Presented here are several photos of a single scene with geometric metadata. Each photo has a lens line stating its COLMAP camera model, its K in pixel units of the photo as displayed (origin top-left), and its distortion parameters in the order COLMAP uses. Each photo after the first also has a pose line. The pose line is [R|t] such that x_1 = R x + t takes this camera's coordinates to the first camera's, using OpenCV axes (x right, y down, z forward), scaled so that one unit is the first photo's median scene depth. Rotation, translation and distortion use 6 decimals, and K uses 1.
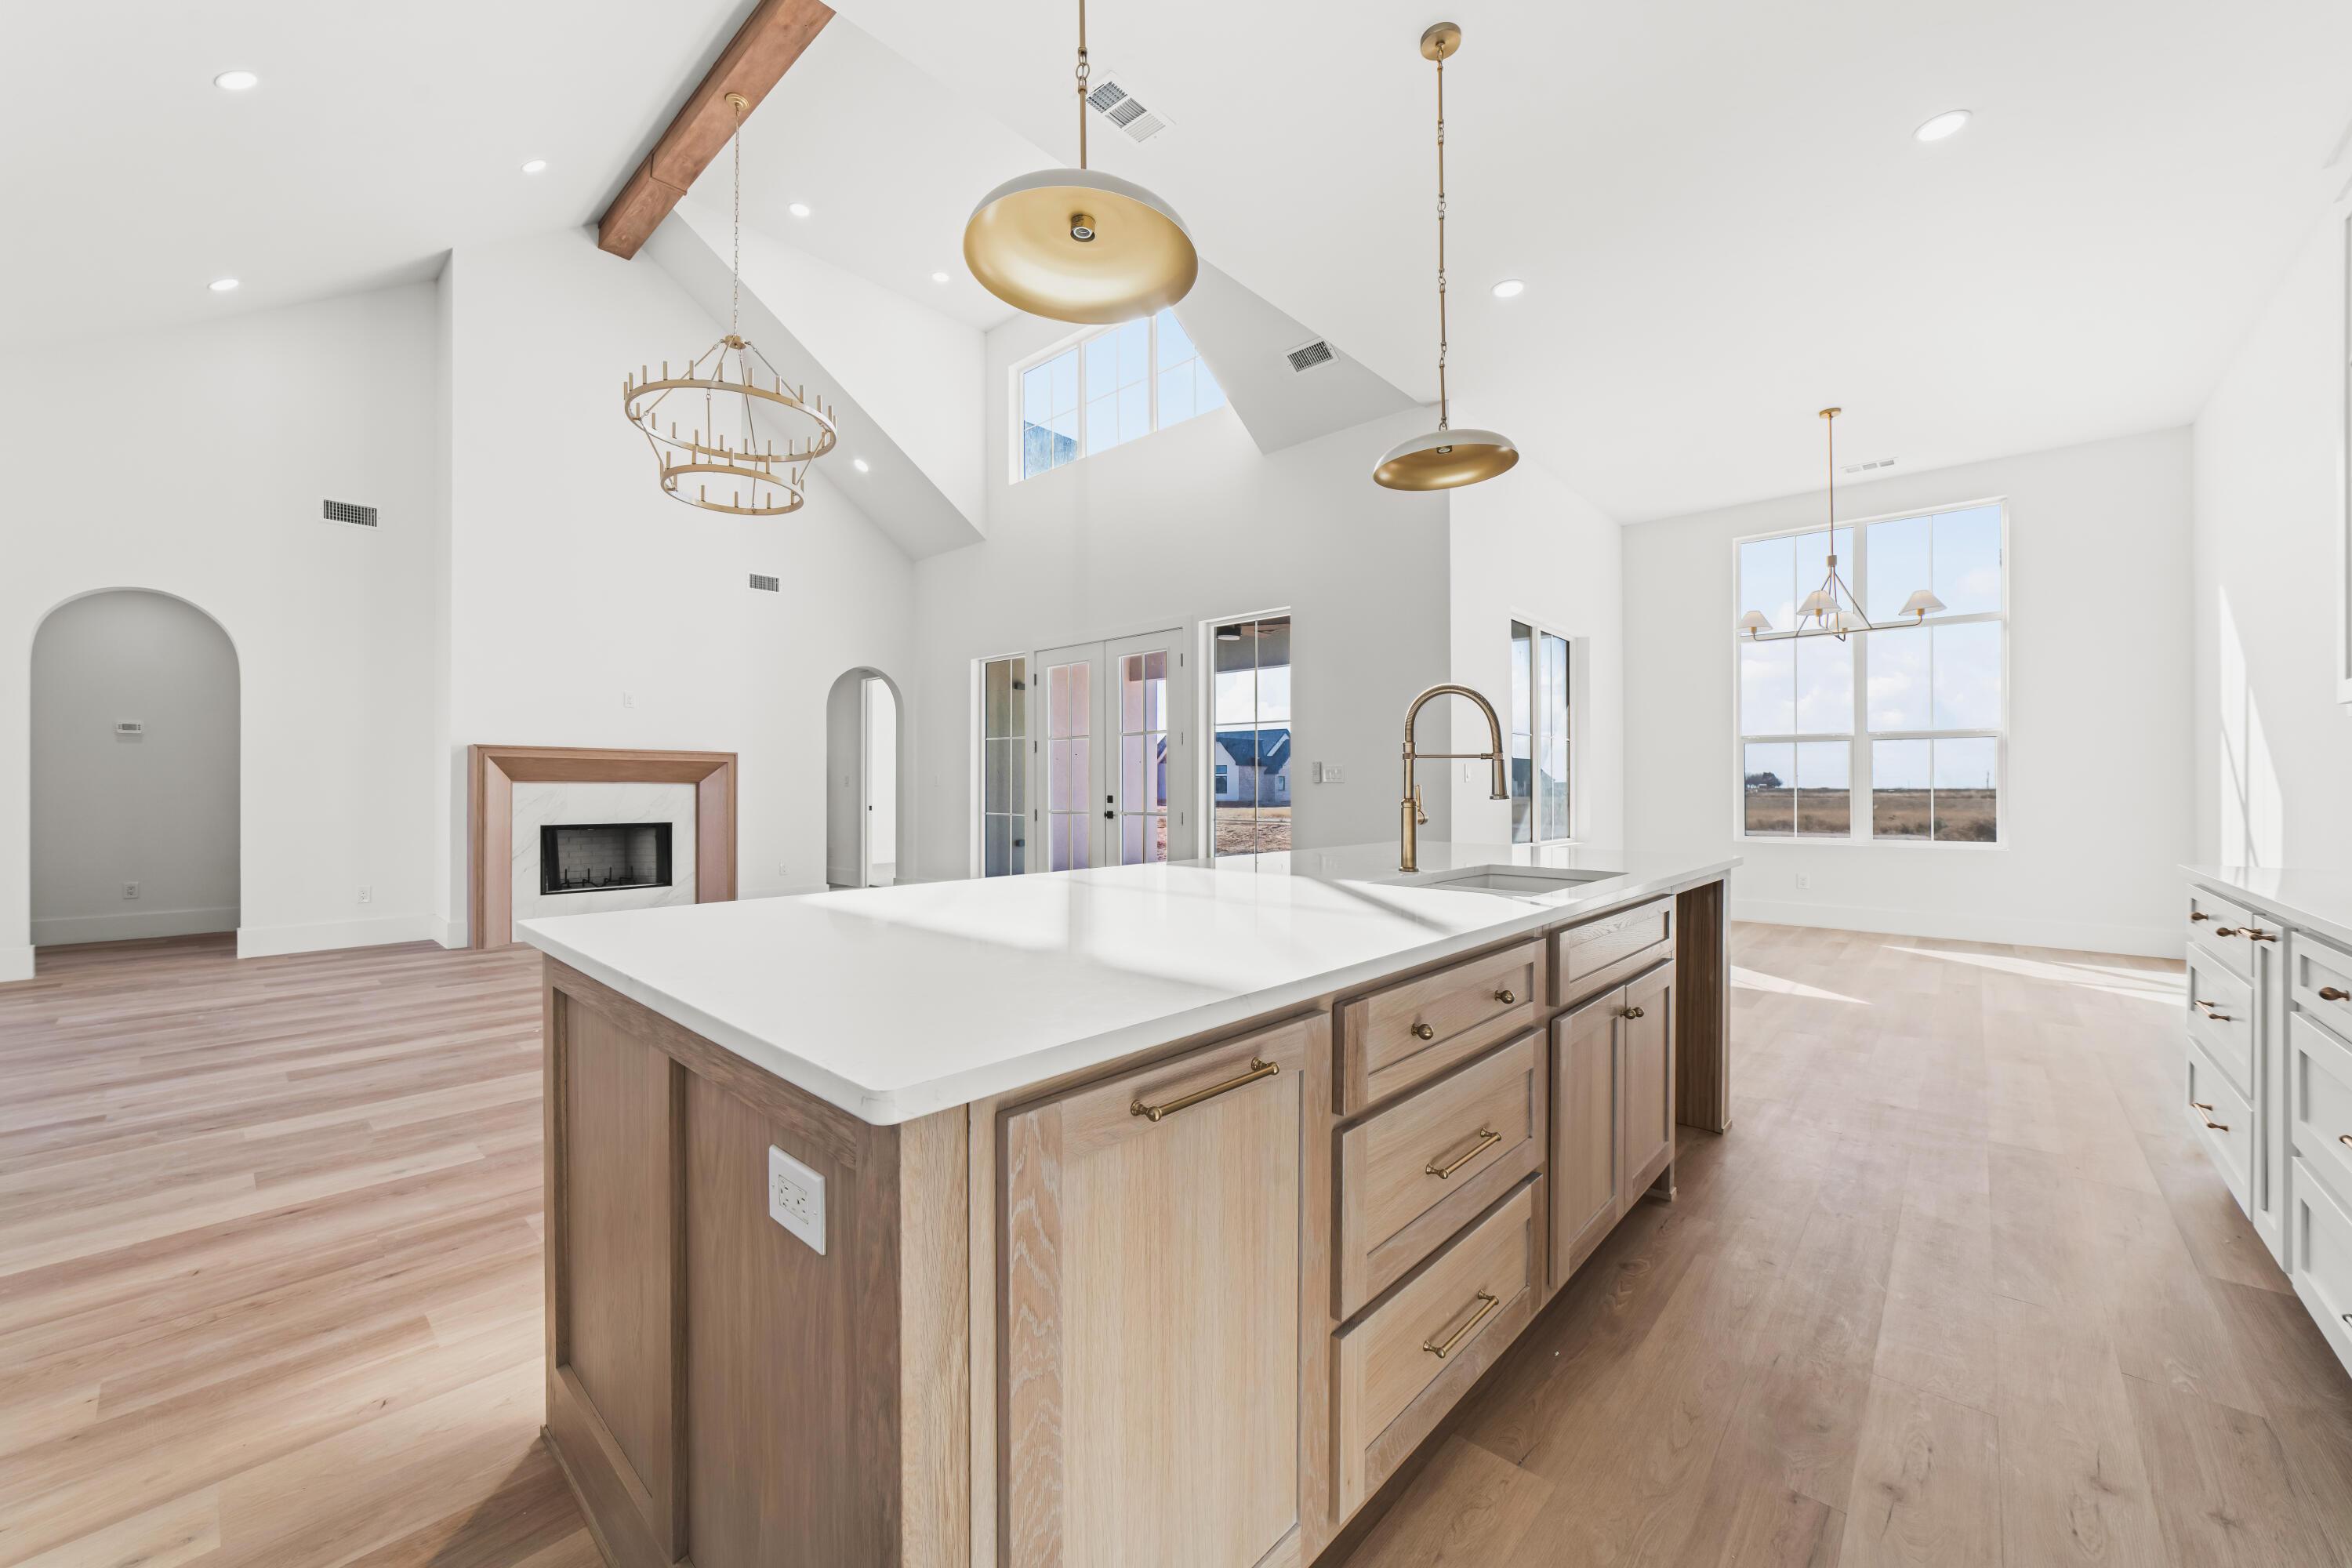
lens RADIAL K [[920.1, 0, 1157.2], [0, 920.1, 788.9], [0, 0, 1]] dist [-0.026914, 0.010342]
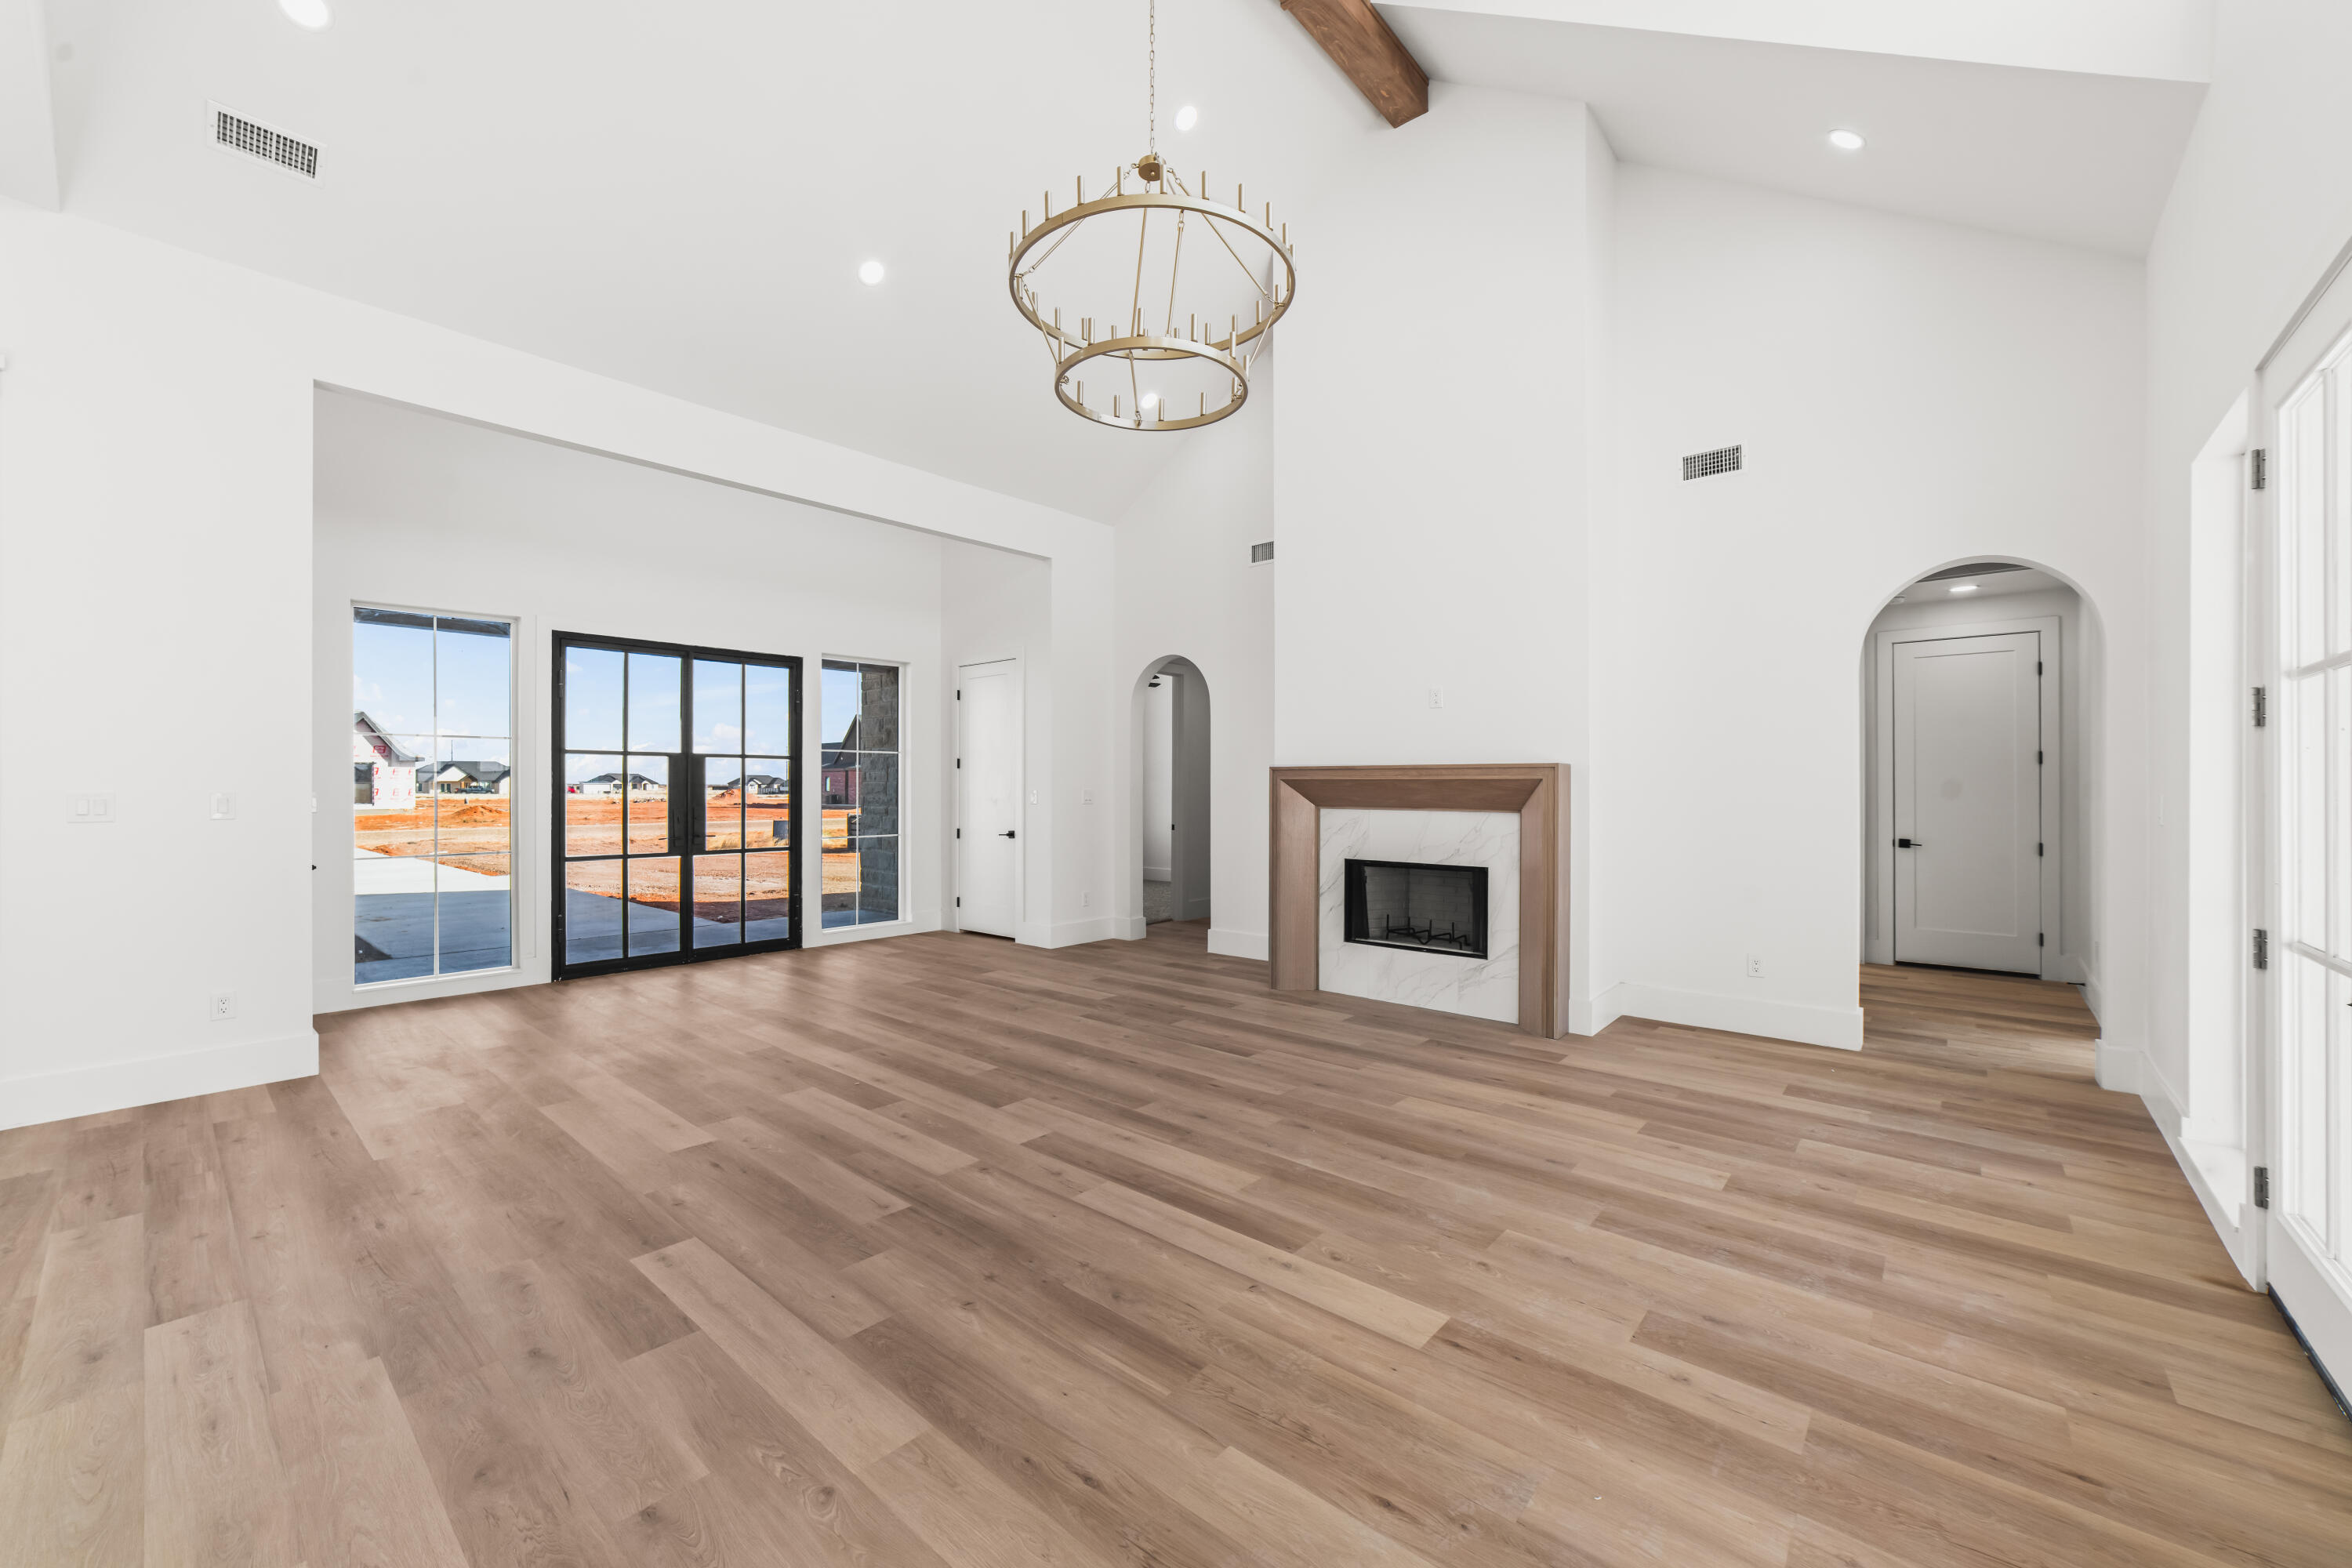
lens RADIAL K [[920.1, 0, 1157.2], [0, 920.1, 788.9], [0, 0, 1]] dist [-0.026914, 0.010342]
pose [[0.023573, 0.001507, -0.999721, 0.156302], [-0.002033, 0.999997, 0.001459, -0.023427], [0.999720, 0.001998, 0.023576, 0.730034]]
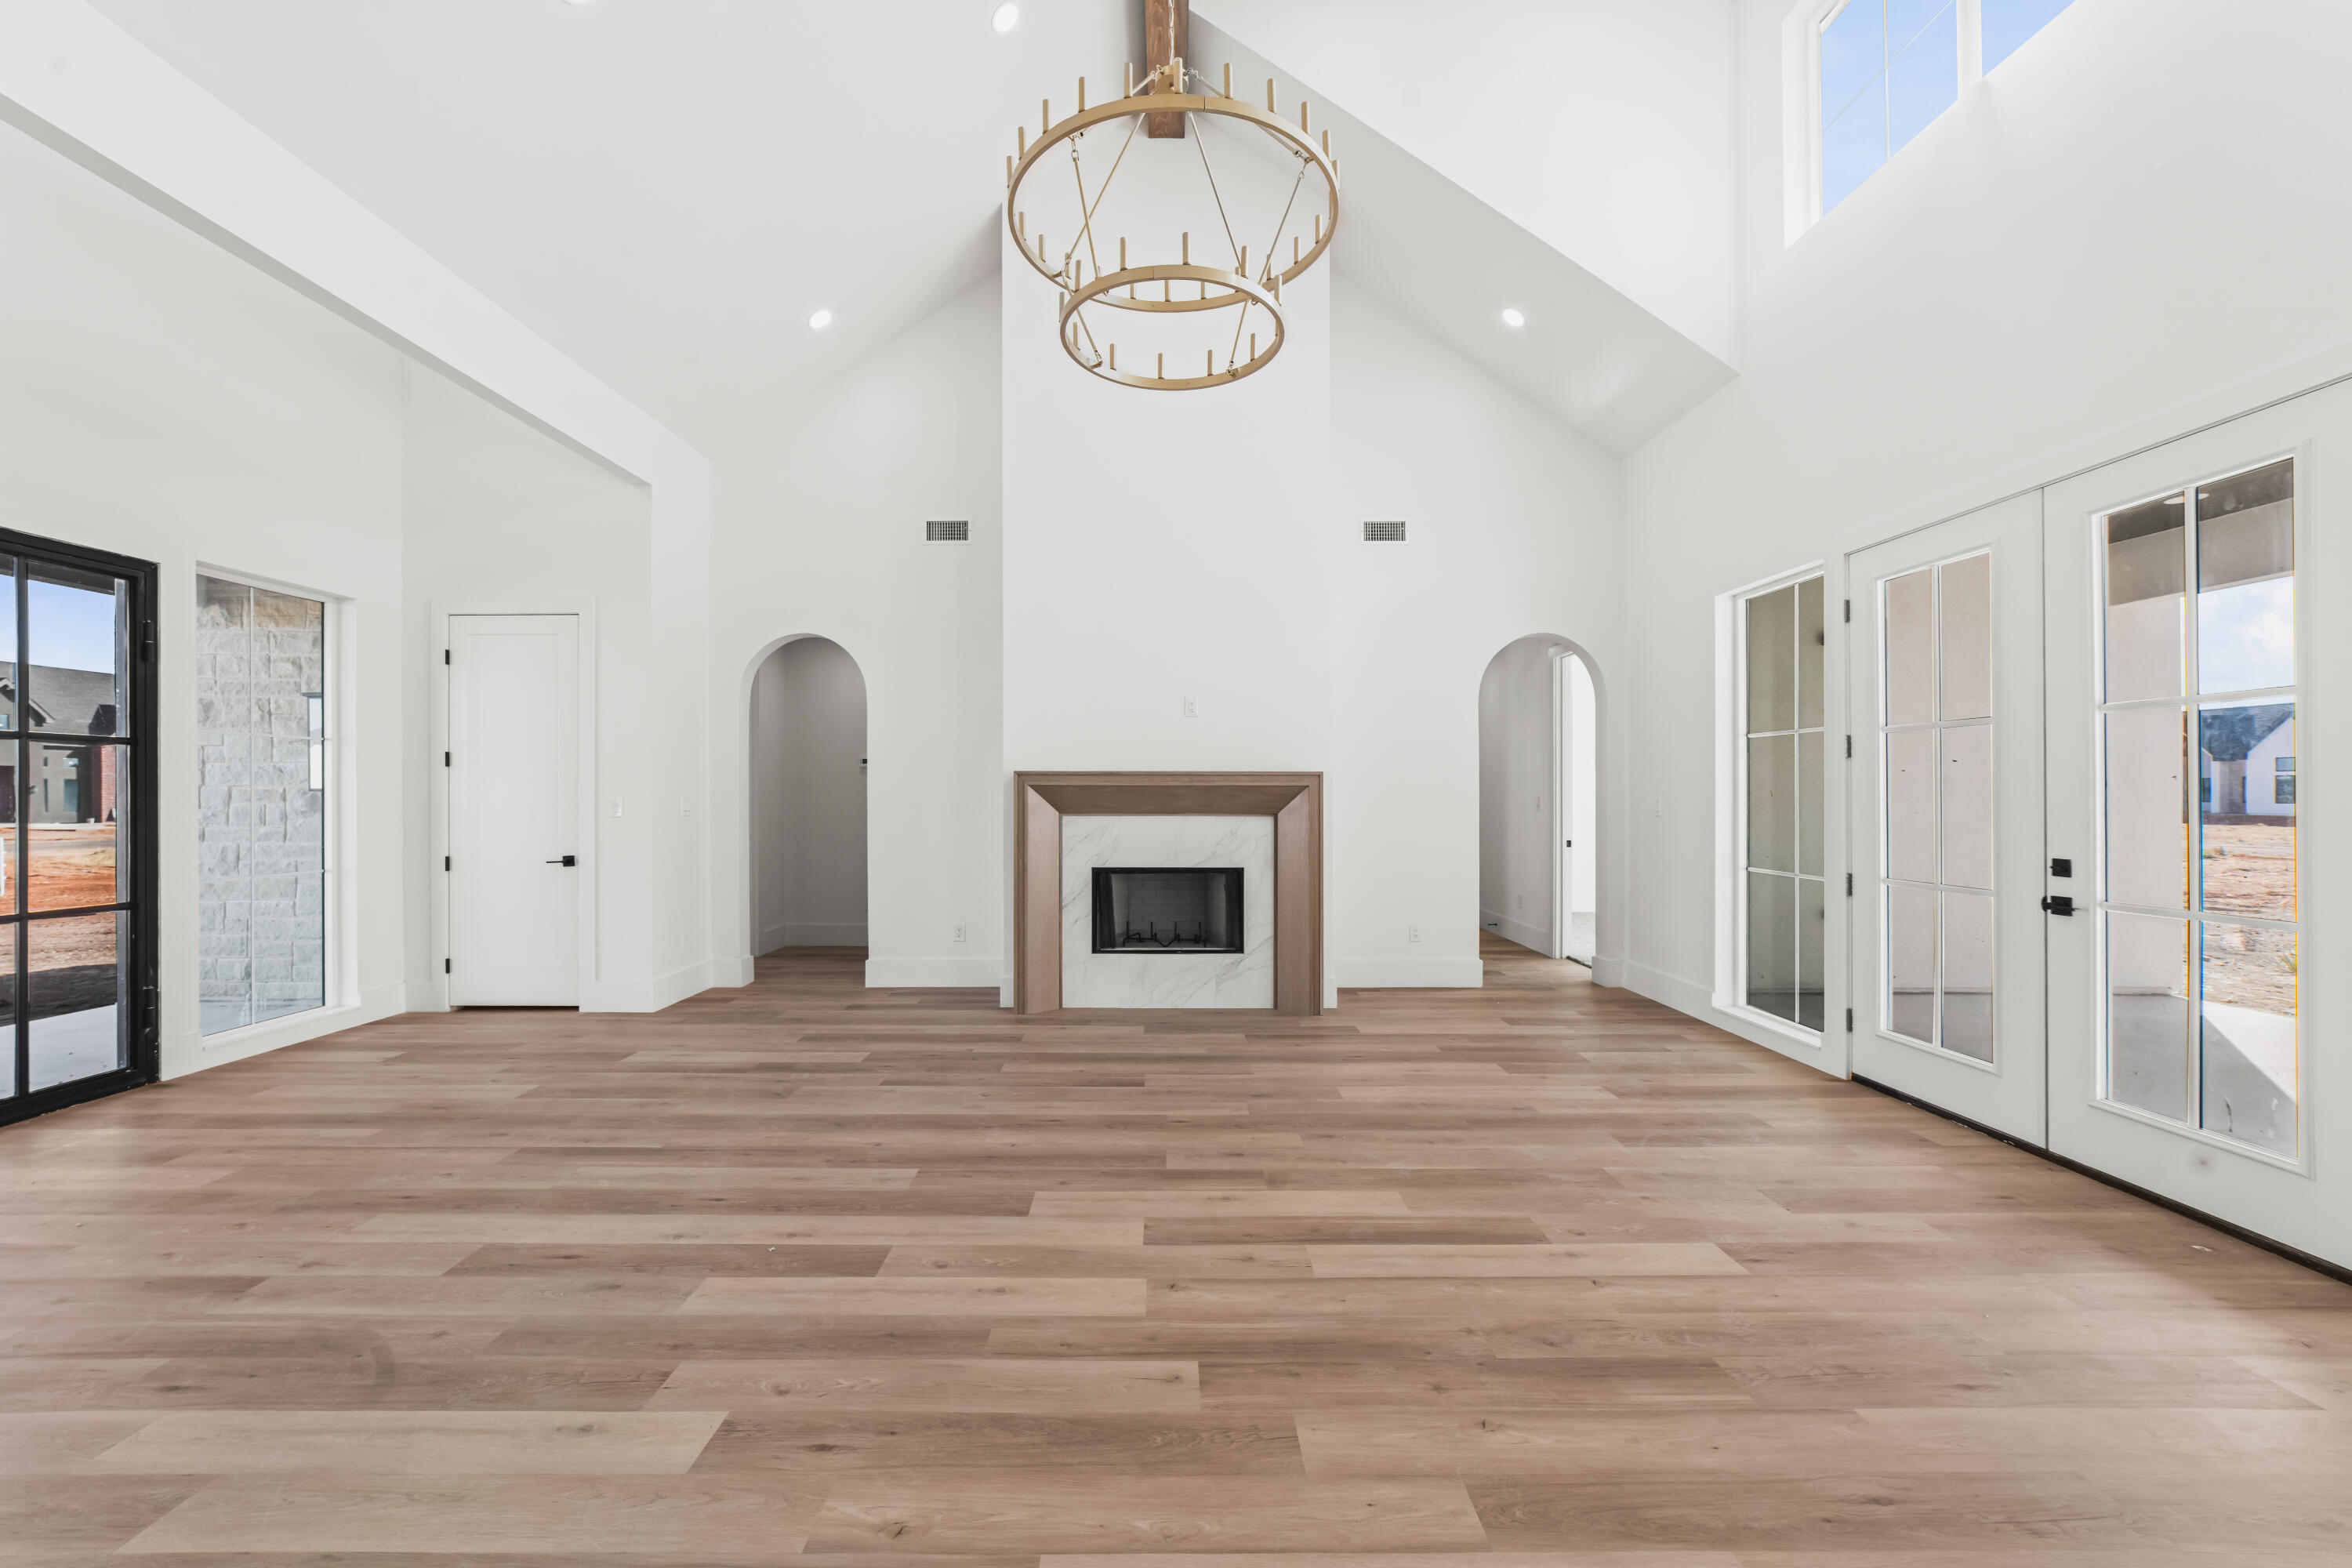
lens RADIAL K [[920.1, 0, 1157.2], [0, 920.1, 788.9], [0, 0, 1]] dist [-0.026914, 0.010342]
pose [[0.680825, -0.005951, -0.732422, -0.030457], [0.001044, 0.999974, -0.007155, -0.021960], [0.732445, 0.004107, 0.680814, 0.436790]]
